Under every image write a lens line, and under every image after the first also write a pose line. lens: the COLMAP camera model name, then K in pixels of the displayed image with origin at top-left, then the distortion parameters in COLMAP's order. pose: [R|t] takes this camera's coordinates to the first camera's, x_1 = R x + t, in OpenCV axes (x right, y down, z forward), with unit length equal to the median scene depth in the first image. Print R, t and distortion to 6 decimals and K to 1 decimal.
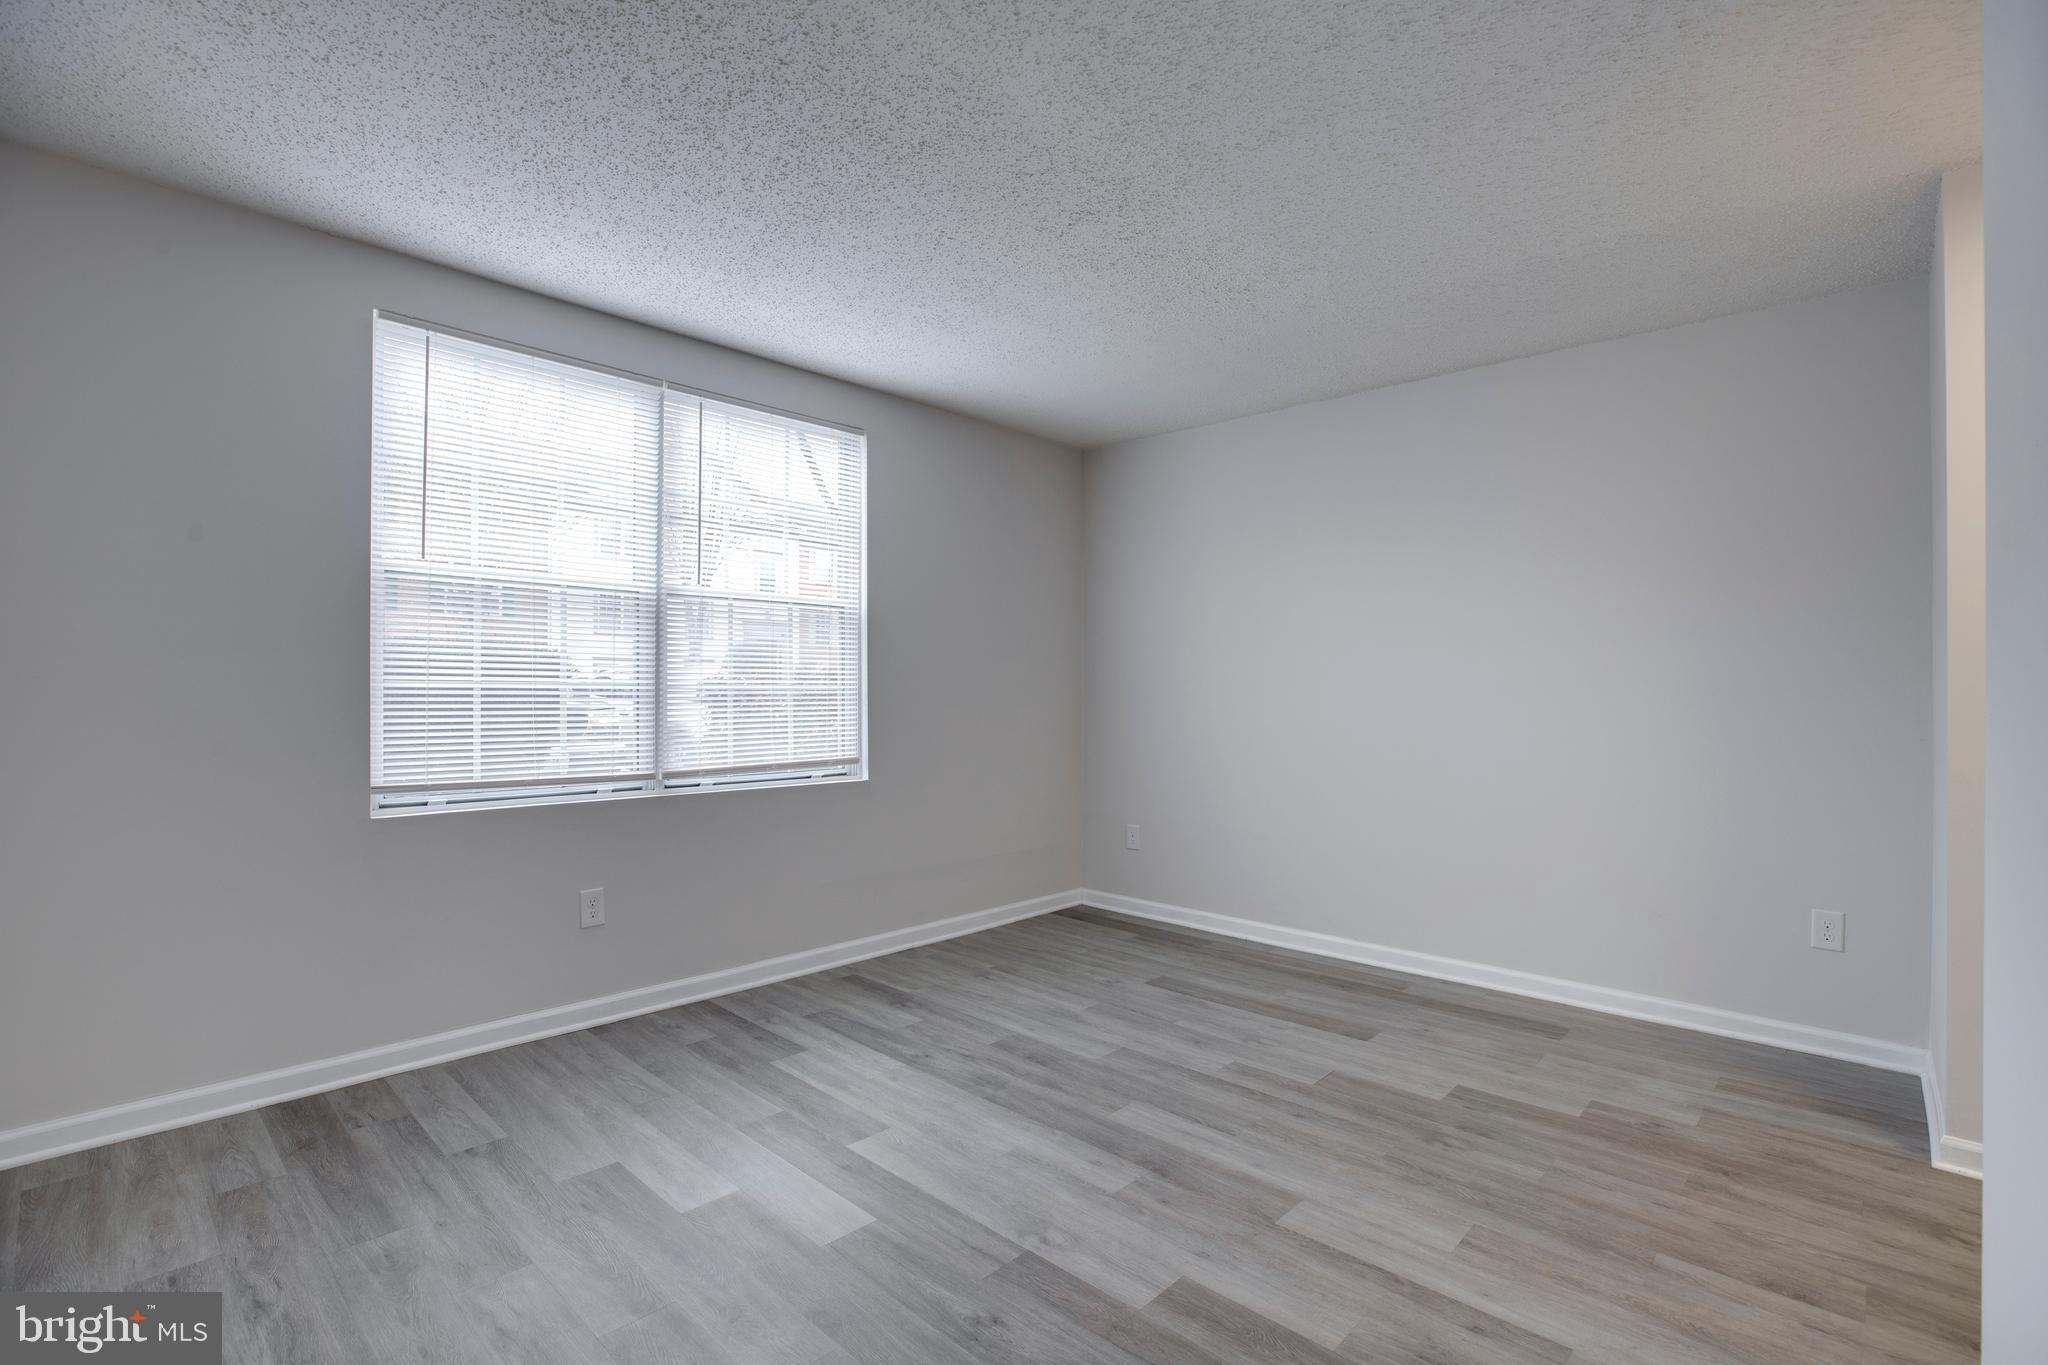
lens RADIAL K [[921.7, 0, 1031.7], [0, 921.7, 688.5], [0, 0, 1]] dist [-0.044339, 0.012354]
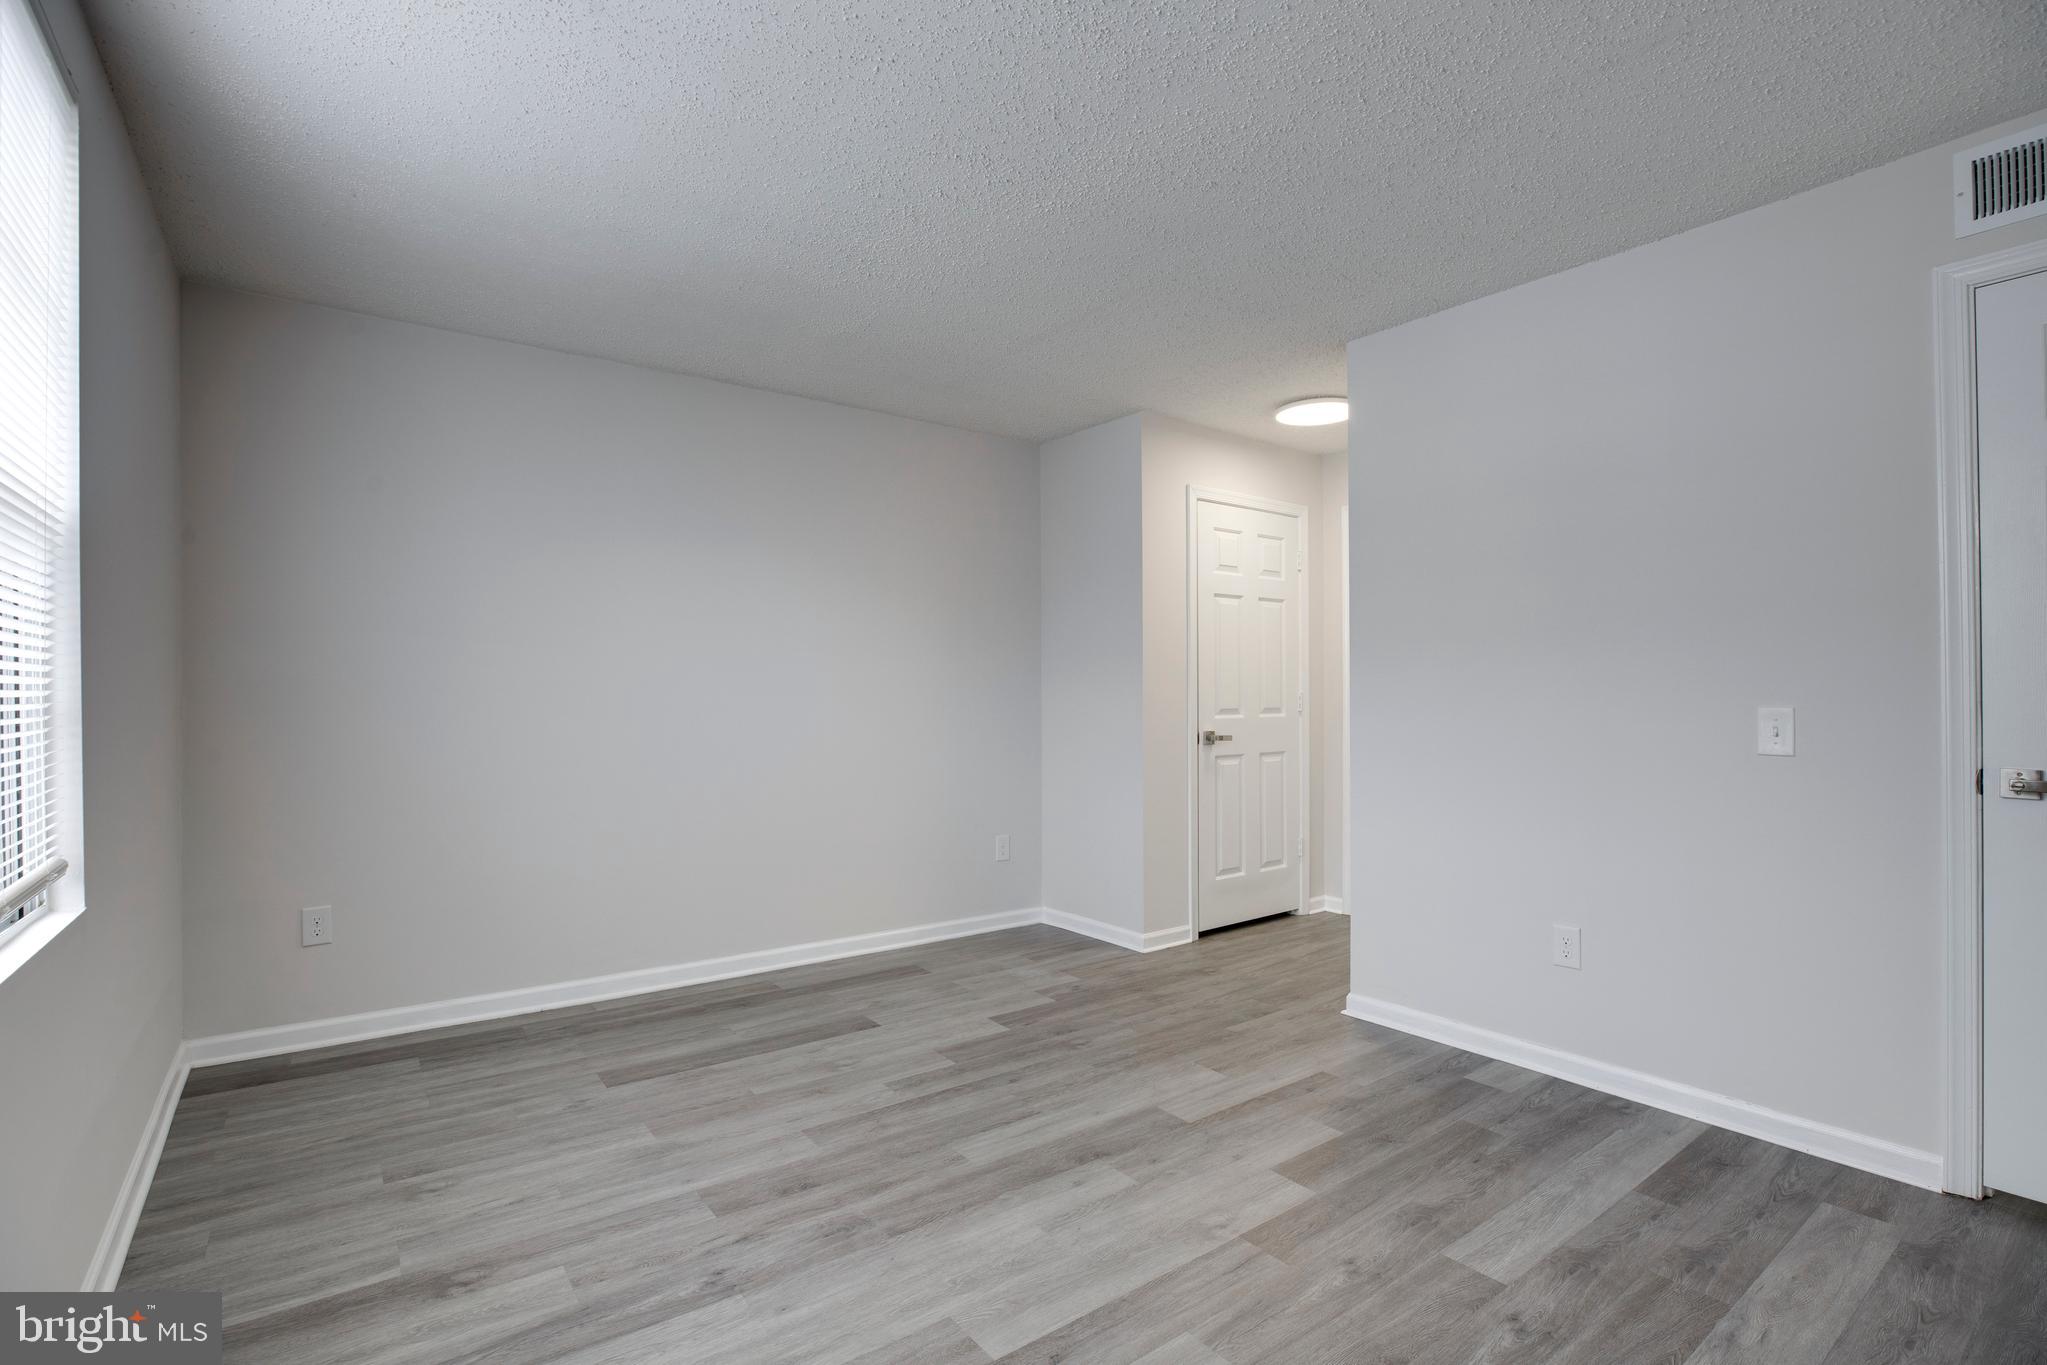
lens RADIAL K [[945.2, 0, 1013.5], [0, 945.2, 688.4], [0, 0, 1]] dist [-0.045662, 0.013097]
pose [[0.189118, 0.001473, 0.981953, -0.790395], [-0.000417, 0.999999, -0.001420, -0.000655], [-0.981954, -0.000141, 0.189119, 0.763306]]
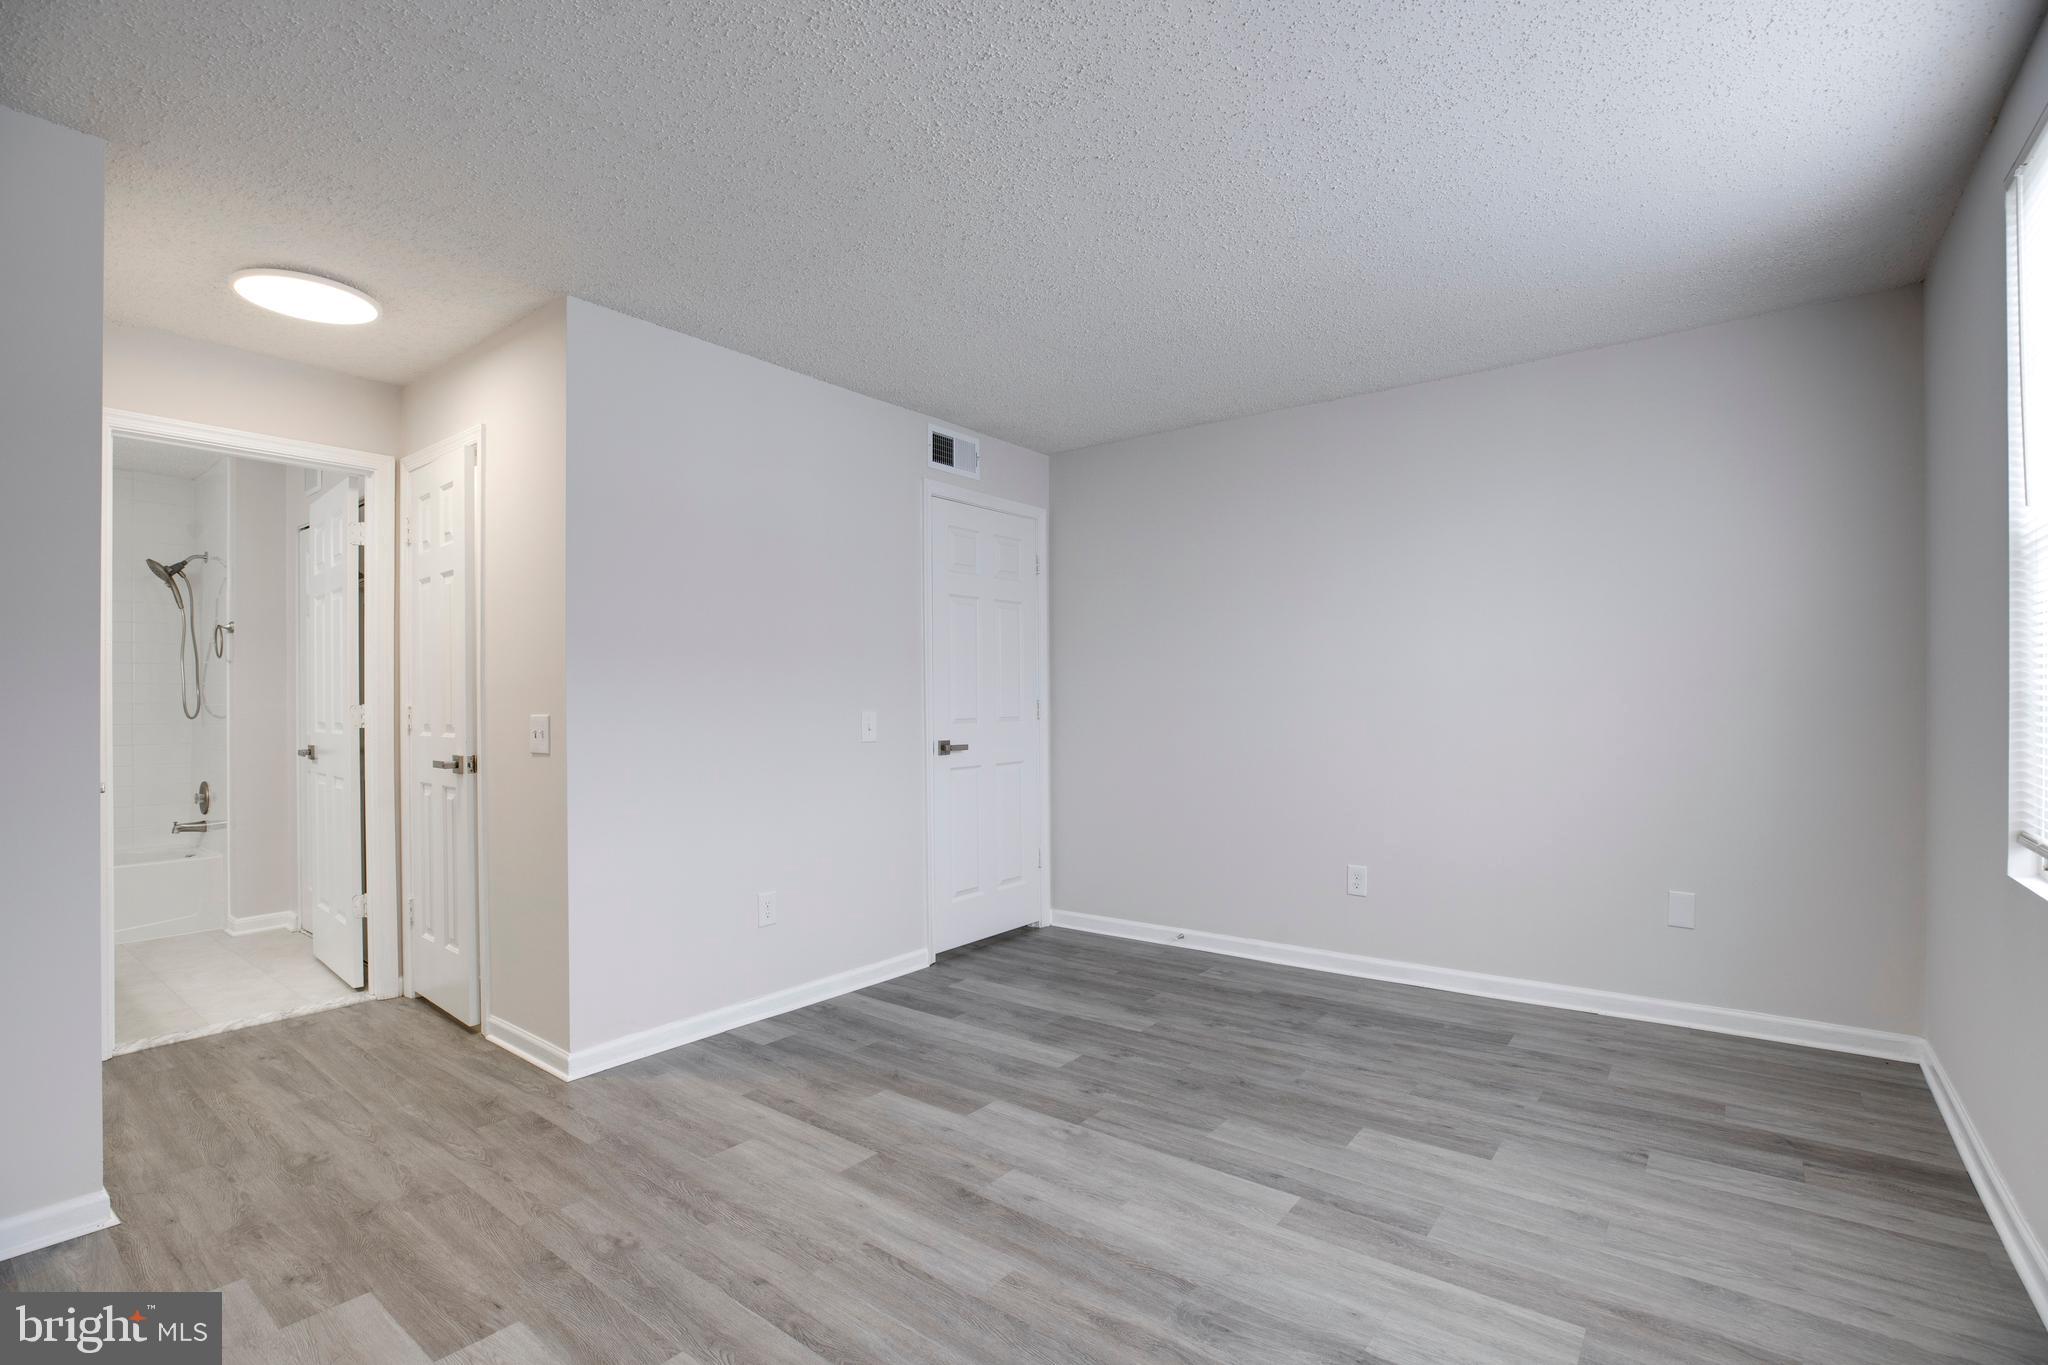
lens RADIAL K [[945.7, 0, 1014.0], [0, 945.7, 688.4], [0, 0, 1]] dist [-0.045662, 0.013097]
pose [[-0.996867, -0.000224, -0.079098, 0.143267], [0.001168, 0.999845, -0.017547, 0.003237], [0.079089, -0.017584, -0.996712, 1.719511]]
